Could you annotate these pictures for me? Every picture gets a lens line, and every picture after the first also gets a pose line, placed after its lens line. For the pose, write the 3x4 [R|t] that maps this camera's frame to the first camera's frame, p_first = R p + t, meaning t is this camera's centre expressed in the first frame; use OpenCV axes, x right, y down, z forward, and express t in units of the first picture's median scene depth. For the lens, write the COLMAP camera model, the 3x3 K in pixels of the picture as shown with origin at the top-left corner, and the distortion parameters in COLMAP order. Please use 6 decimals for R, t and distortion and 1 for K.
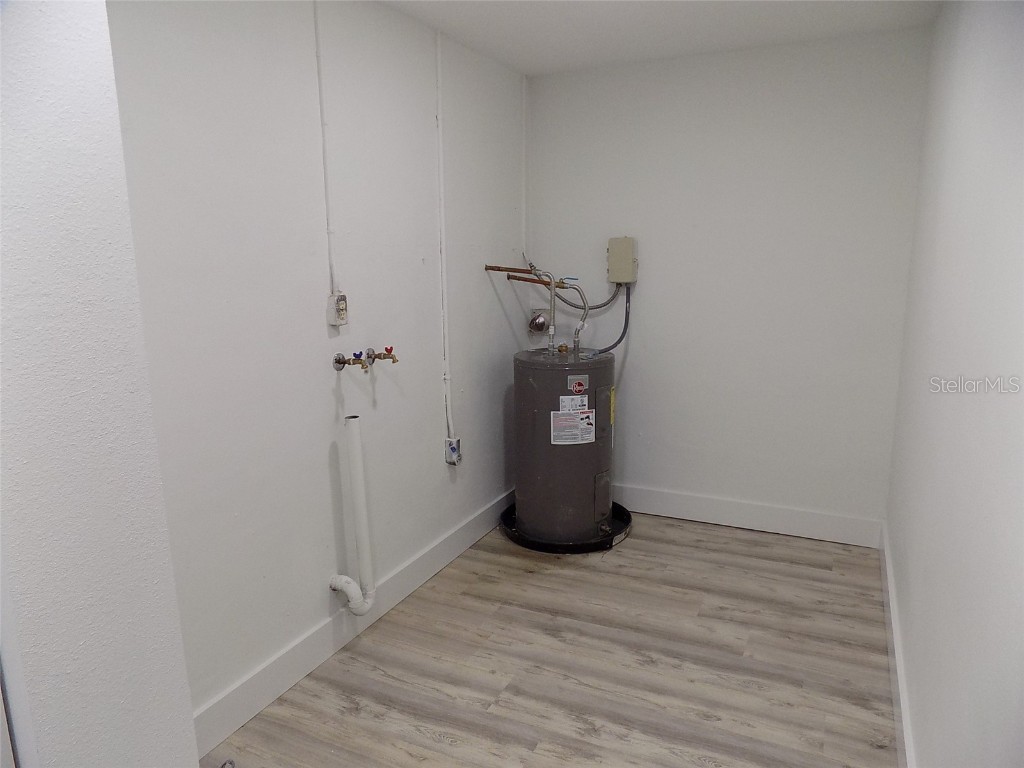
lens RADIAL K [[709.4, 0, 512.2], [0, 709.4, 380.5], [0, 0, 1]] dist [-0.021993, 0.003544]
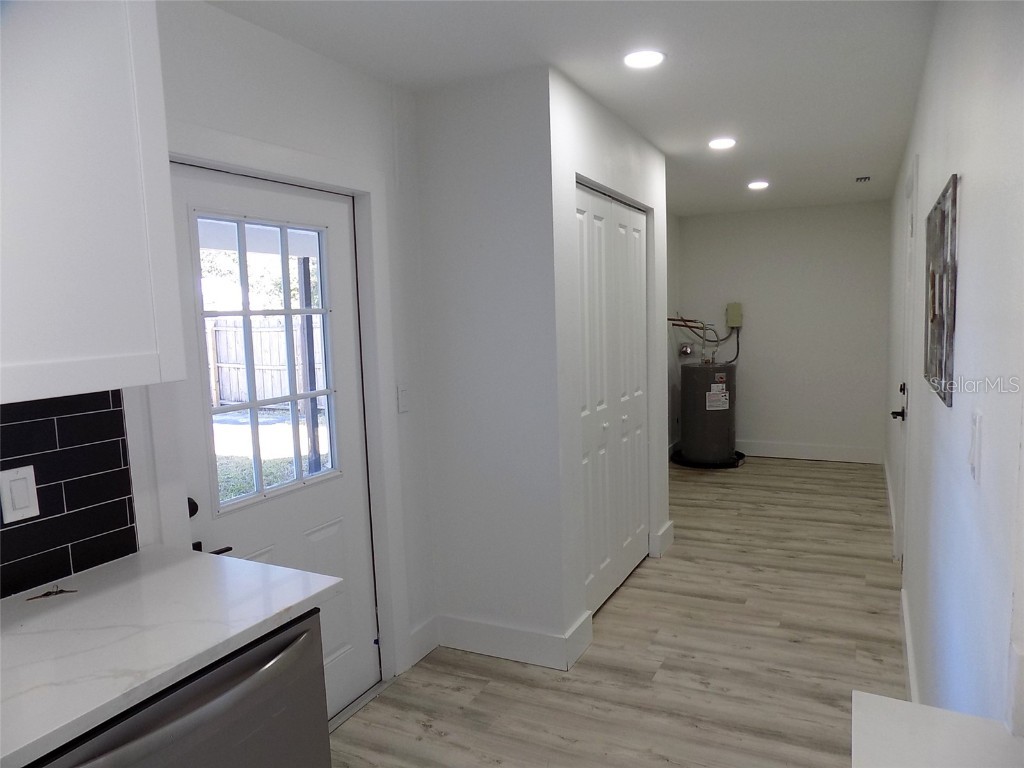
lens RADIAL K [[709.4, 0, 517.0], [0, 709.4, 384.1], [0, 0, 1]] dist [-0.021993, 0.003544]
pose [[0.999796, -0.016021, -0.012293, -0.429273], [0.014879, 0.996014, -0.087953, 0.180105], [0.013653, 0.087752, 0.996049, -0.910803]]
